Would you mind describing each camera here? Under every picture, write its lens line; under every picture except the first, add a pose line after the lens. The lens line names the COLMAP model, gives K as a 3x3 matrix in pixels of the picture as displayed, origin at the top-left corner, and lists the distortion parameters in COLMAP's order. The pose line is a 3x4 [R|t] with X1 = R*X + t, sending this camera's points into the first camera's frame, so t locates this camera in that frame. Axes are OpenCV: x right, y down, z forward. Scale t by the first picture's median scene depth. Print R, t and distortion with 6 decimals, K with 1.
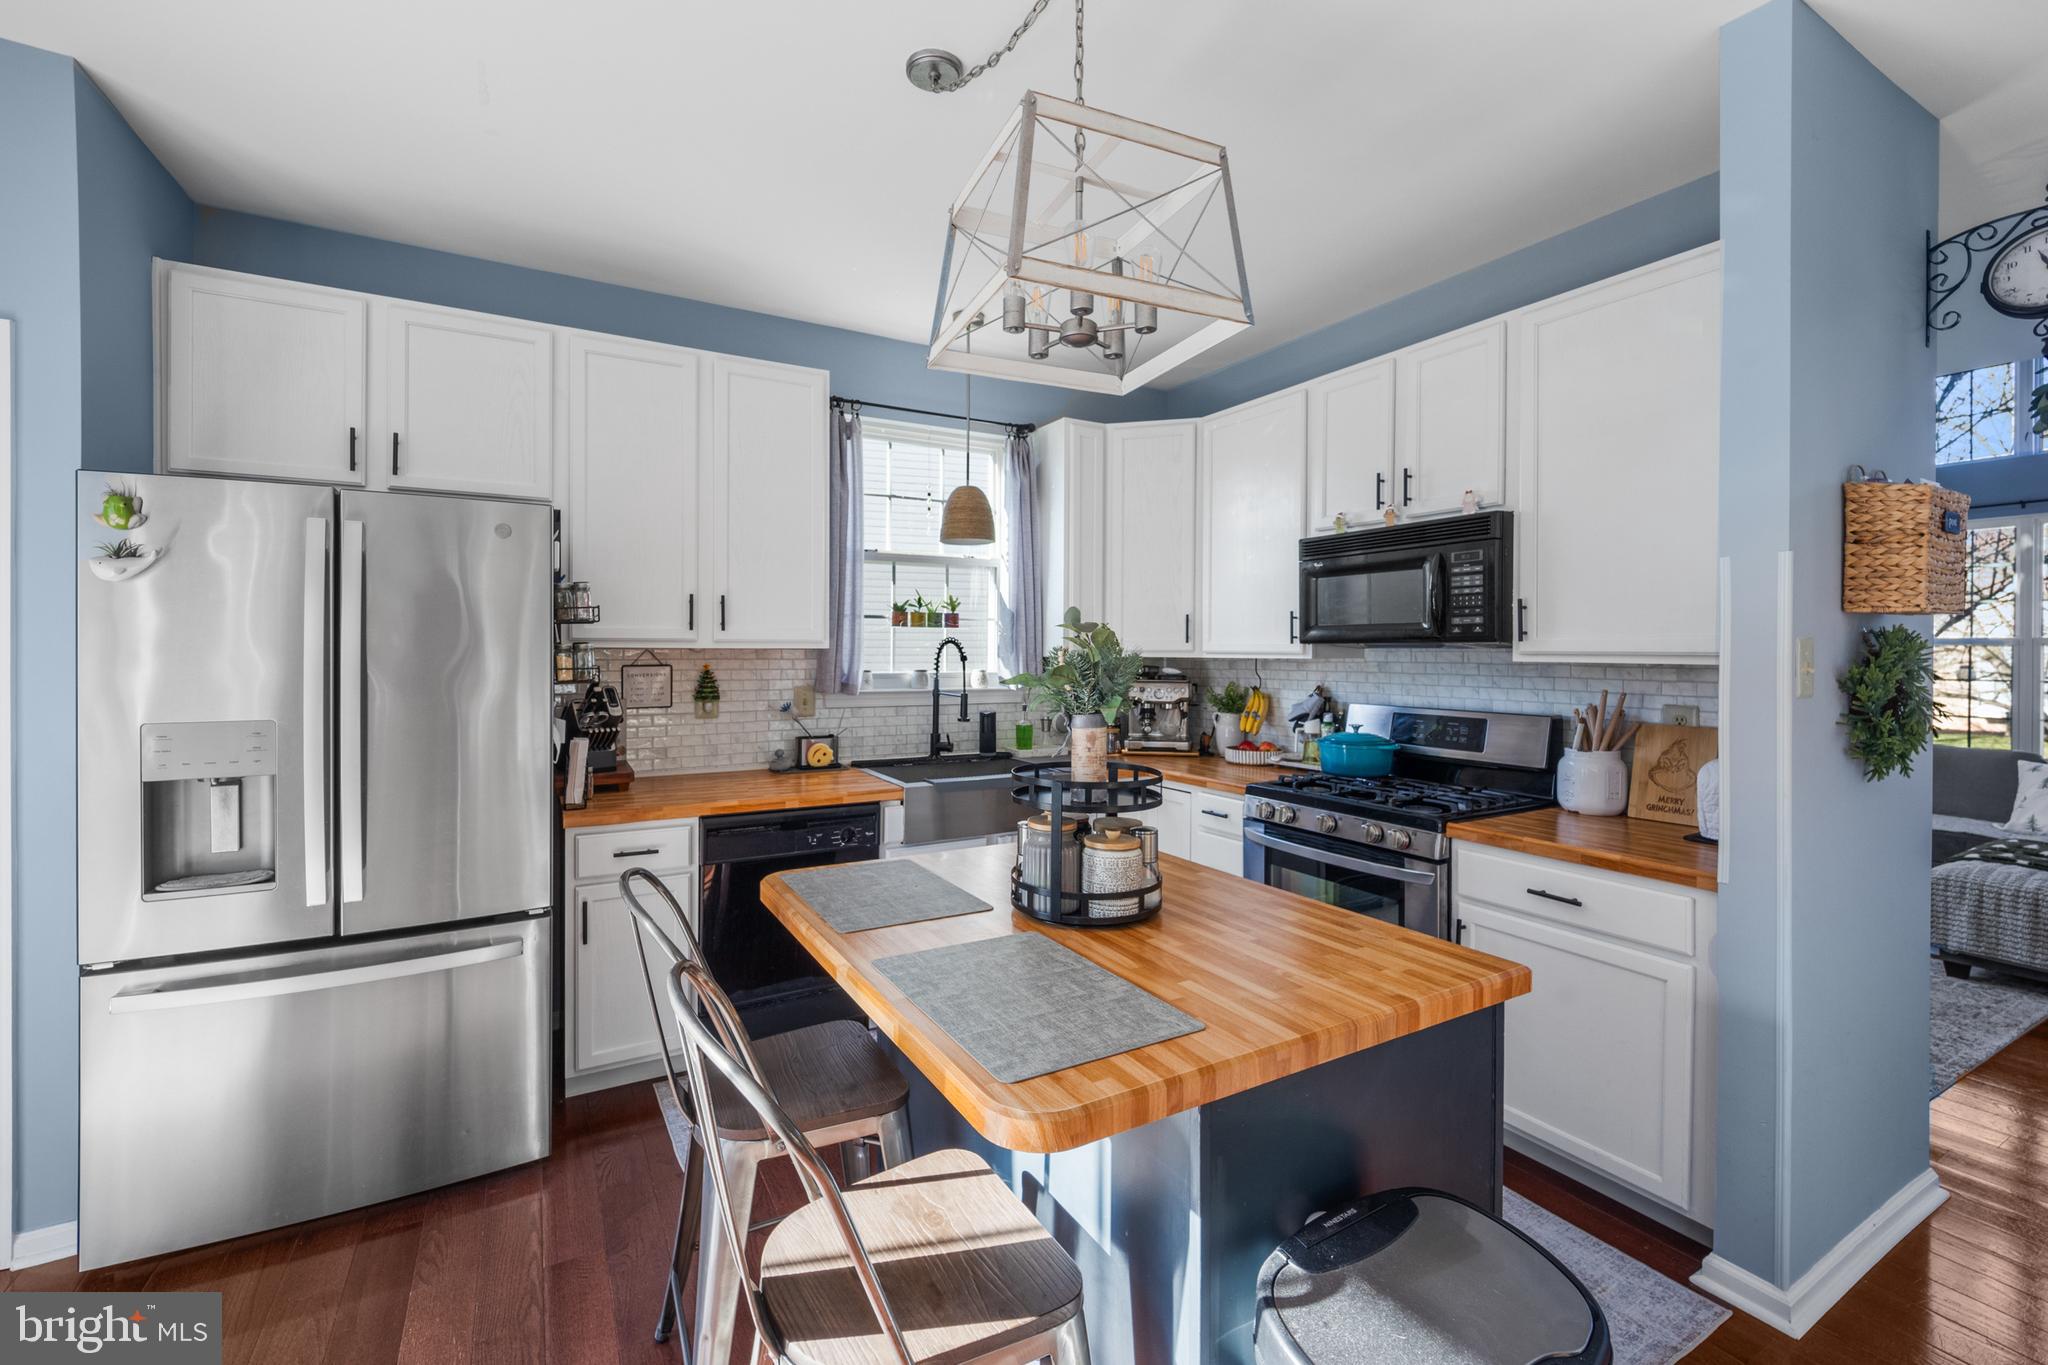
lens RADIAL K [[850.1, 0, 1014.1], [0, 850.1, 666.6], [0, 0, 1]] dist [-0.000130, 0.000050]
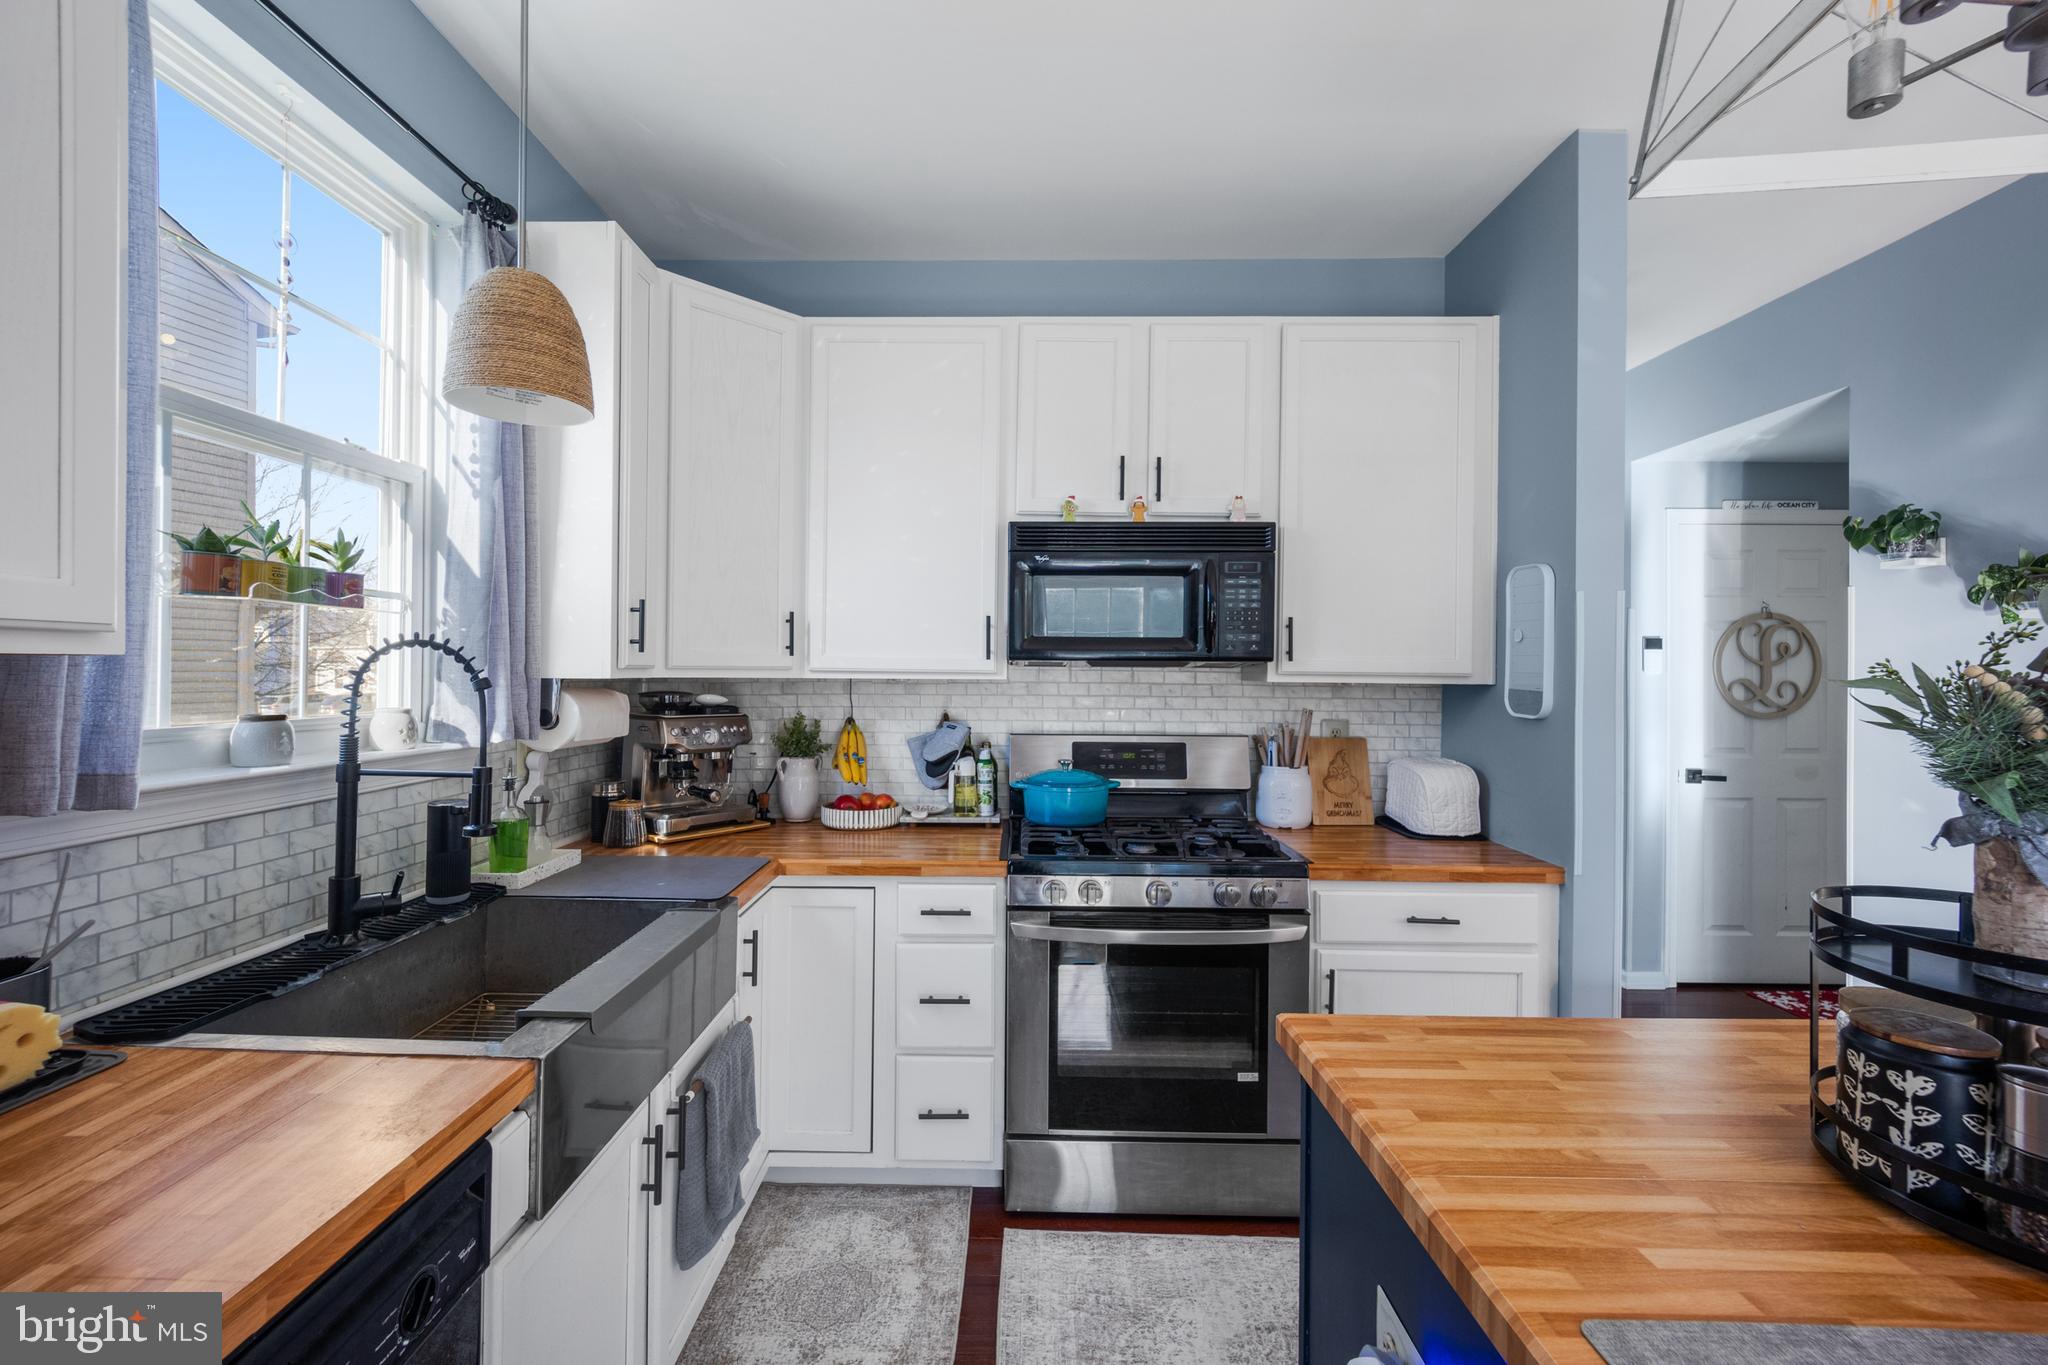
lens RADIAL K [[850.1, 0, 1010.5], [0, 850.1, 671.9], [0, 0, 1]] dist [-0.000130, 0.000050]
pose [[0.514064, -0.000907, 0.857752, -0.335978], [0.010286, 0.999934, -0.005108, -0.013156], [-0.857690, 0.011448, 0.514039, 0.659724]]
